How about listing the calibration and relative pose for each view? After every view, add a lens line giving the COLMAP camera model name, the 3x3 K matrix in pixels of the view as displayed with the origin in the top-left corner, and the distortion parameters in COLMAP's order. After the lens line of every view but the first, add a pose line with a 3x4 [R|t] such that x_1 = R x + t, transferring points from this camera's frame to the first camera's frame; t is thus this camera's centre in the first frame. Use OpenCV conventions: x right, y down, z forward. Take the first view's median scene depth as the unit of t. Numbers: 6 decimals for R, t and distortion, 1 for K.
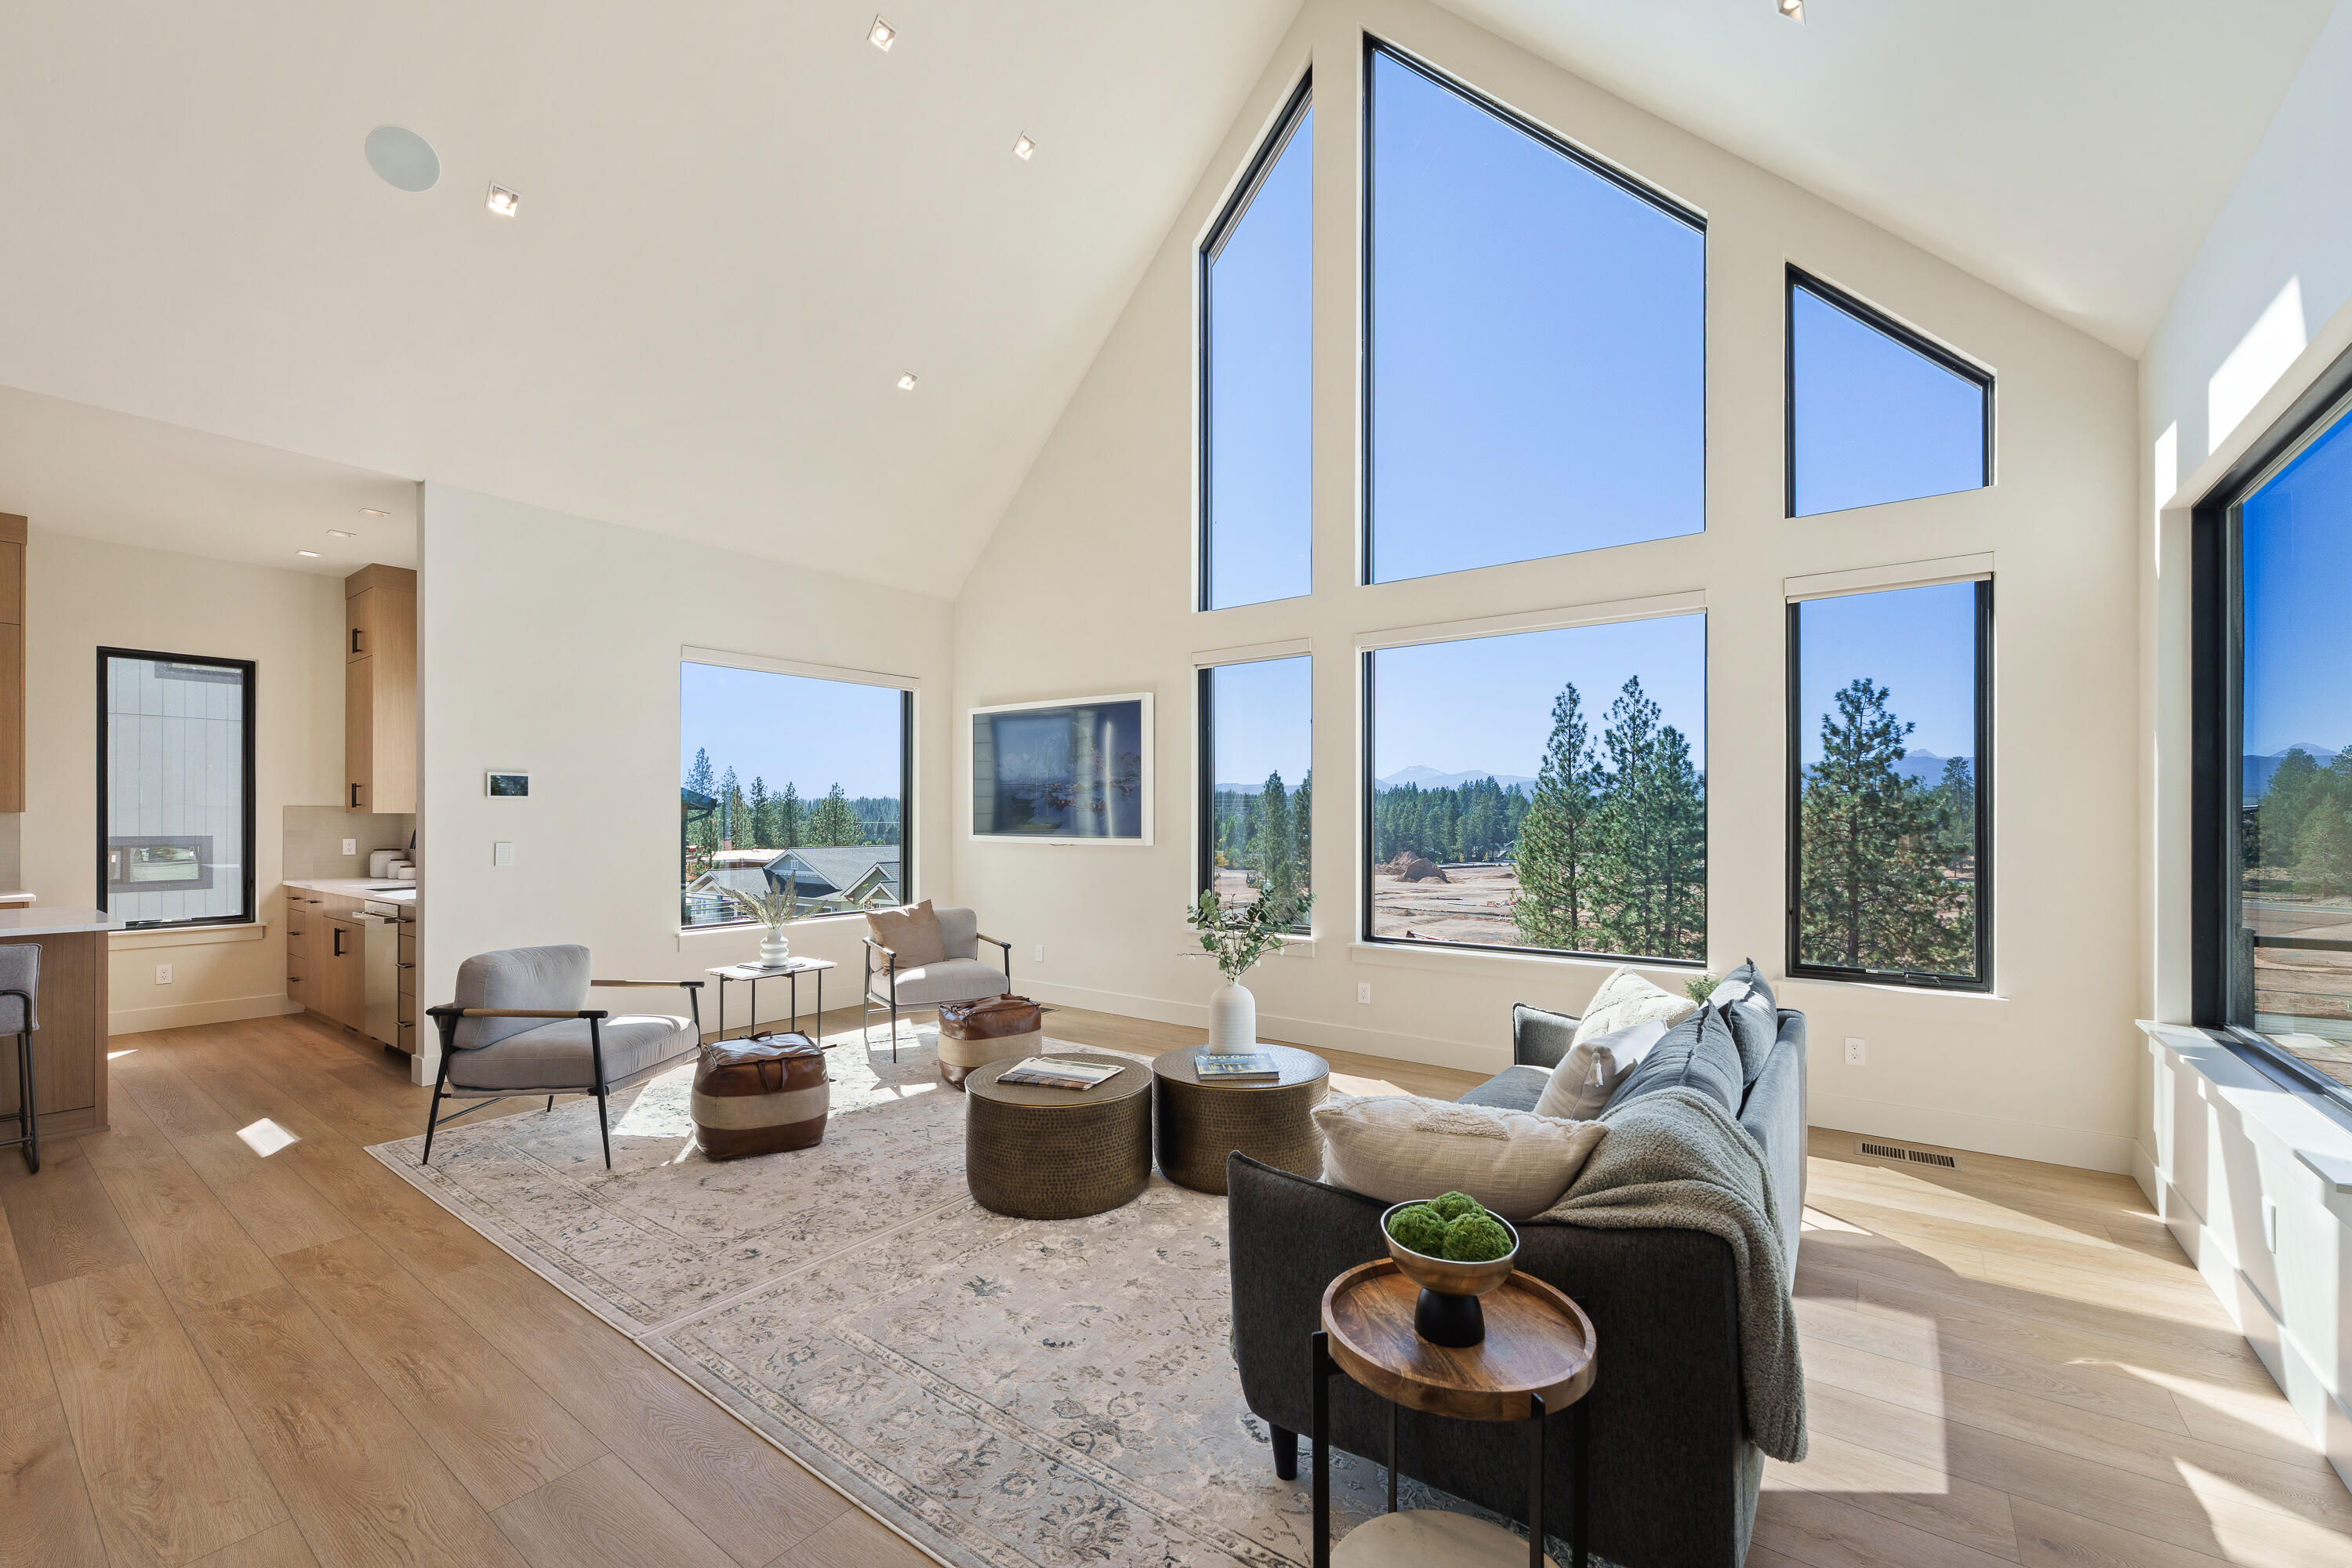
lens RADIAL K [[951.2, 0, 1175.0], [0, 951.2, 813.1], [0, 0, 1]] dist [0.001614, -0.000040]
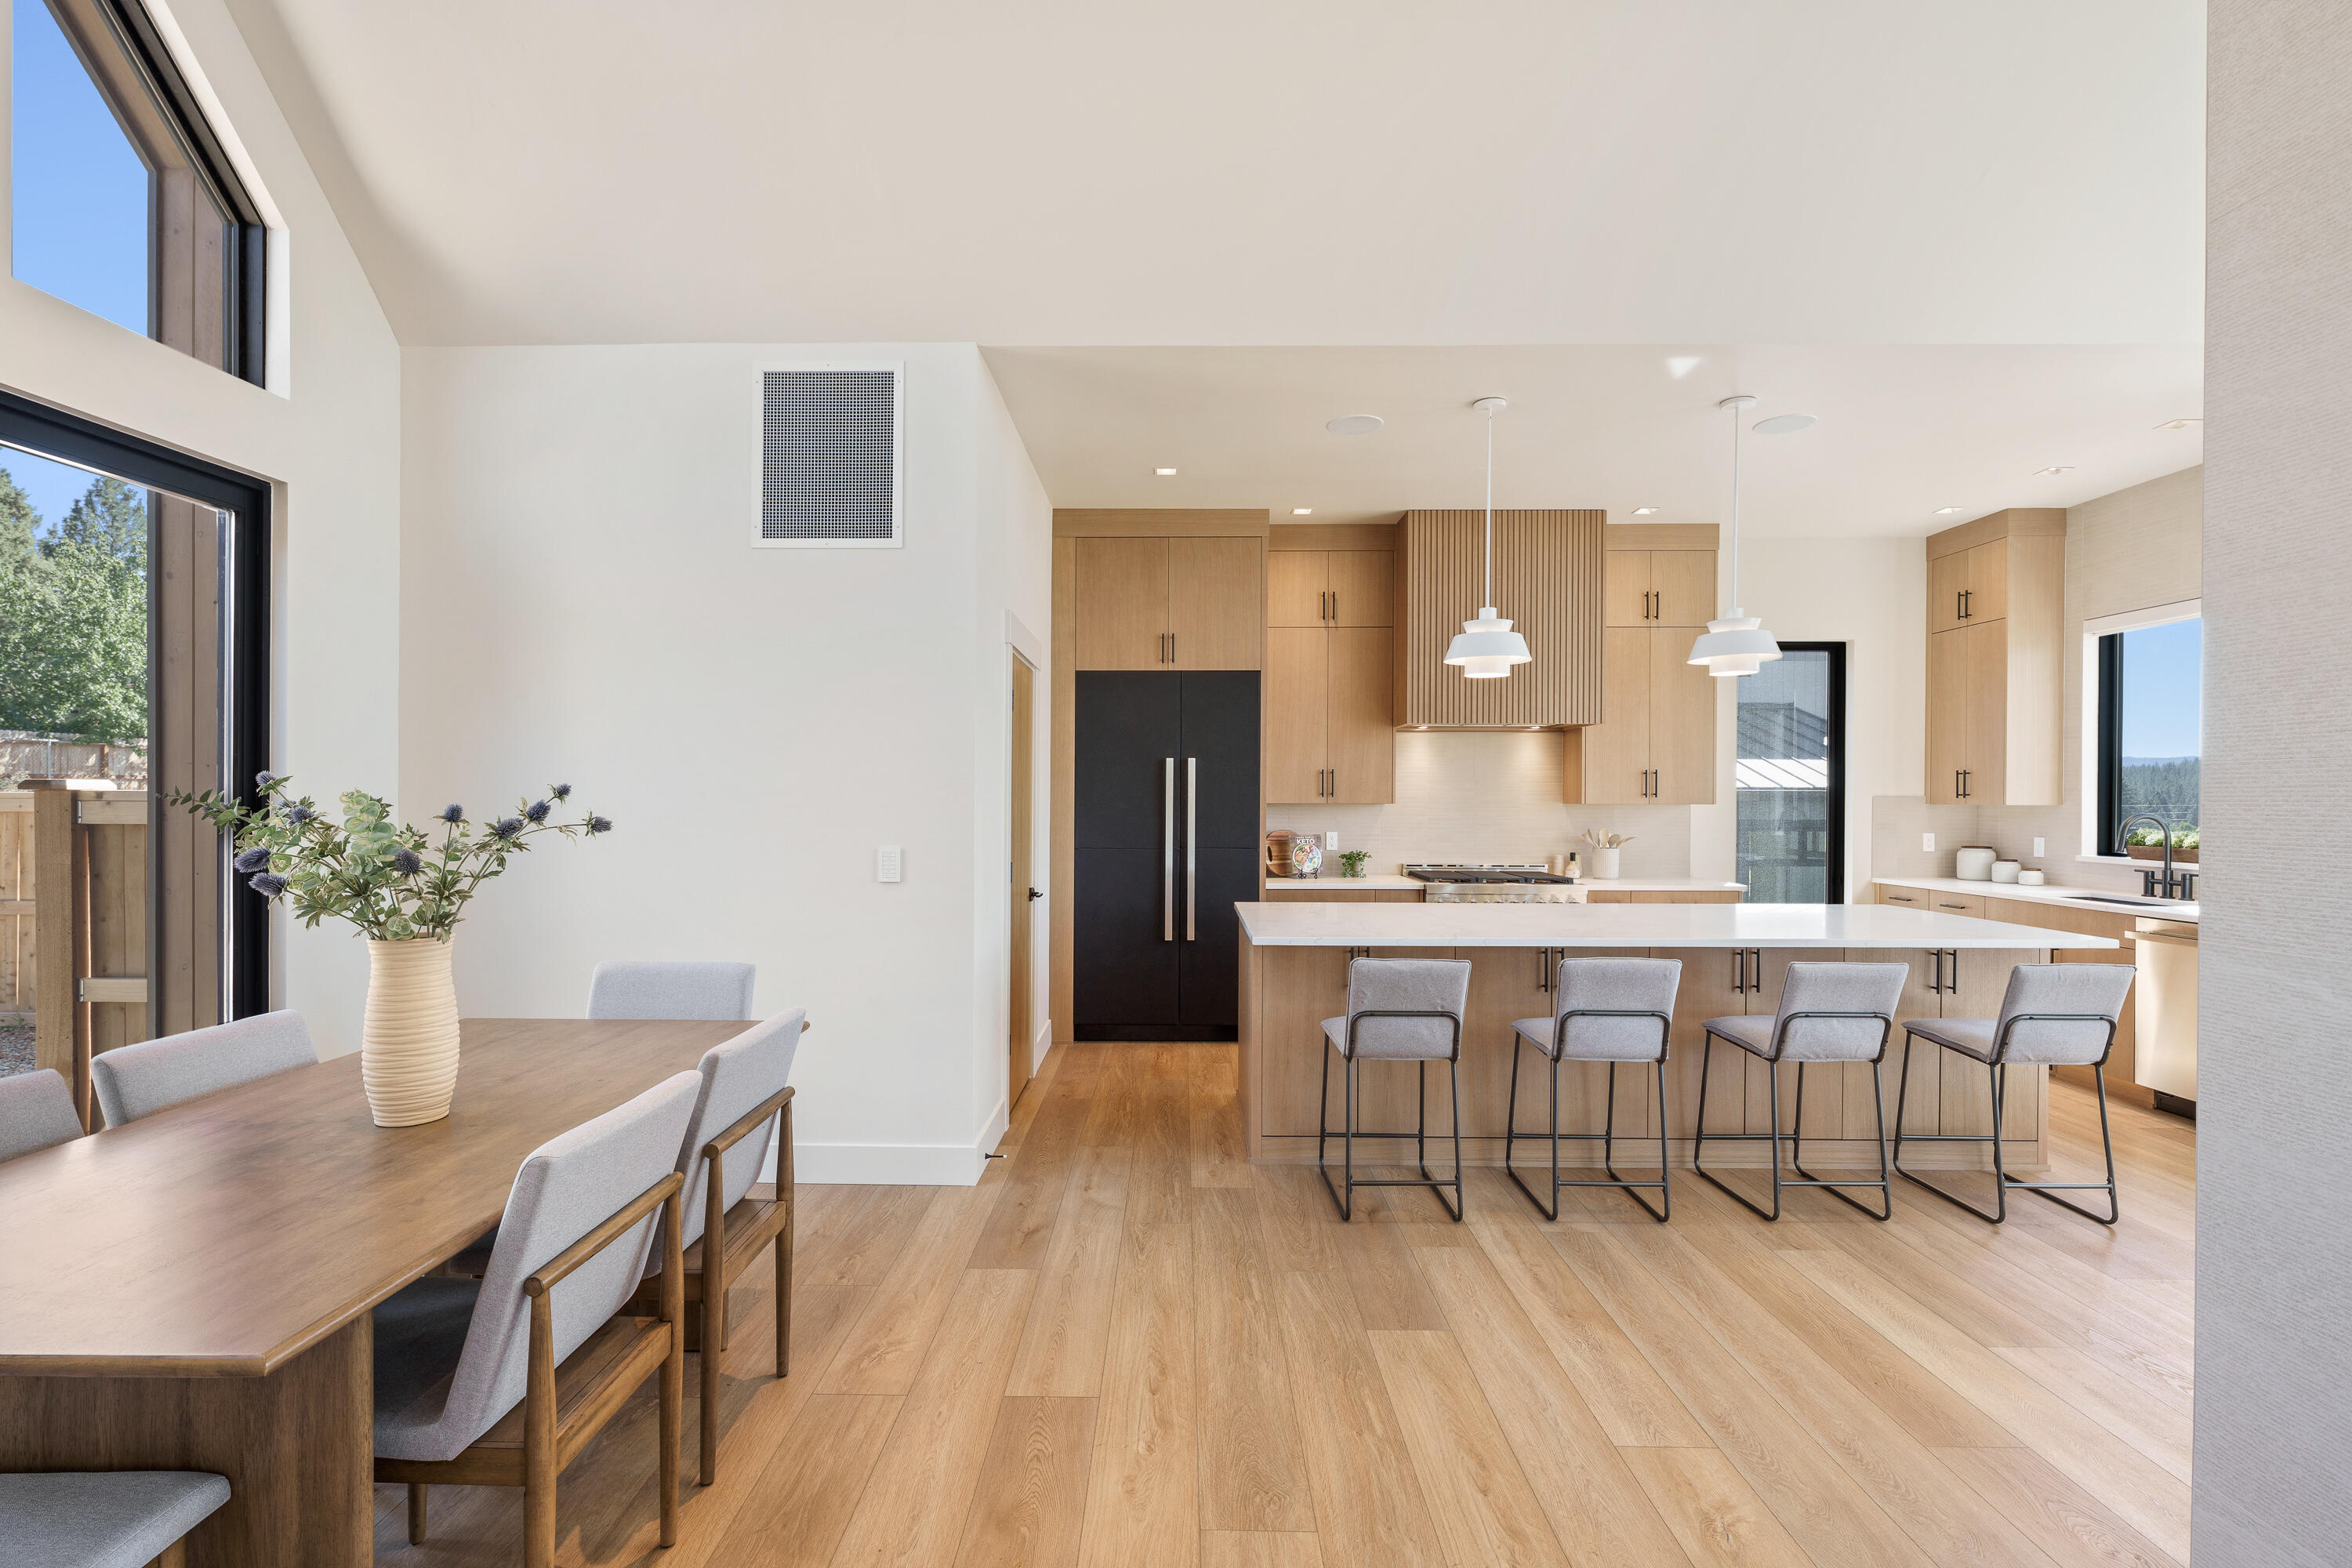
lens RADIAL K [[1065.5, 0, 1176.2], [0, 1065.5, 810.0], [0, 0, 1]] dist [-0.000899, -0.000774]
pose [[0.589217, 0.010027, -0.807912, -0.452567], [0.002671, 0.999893, 0.014358, -0.009756], [0.807970, -0.010618, 0.589128, -0.131812]]
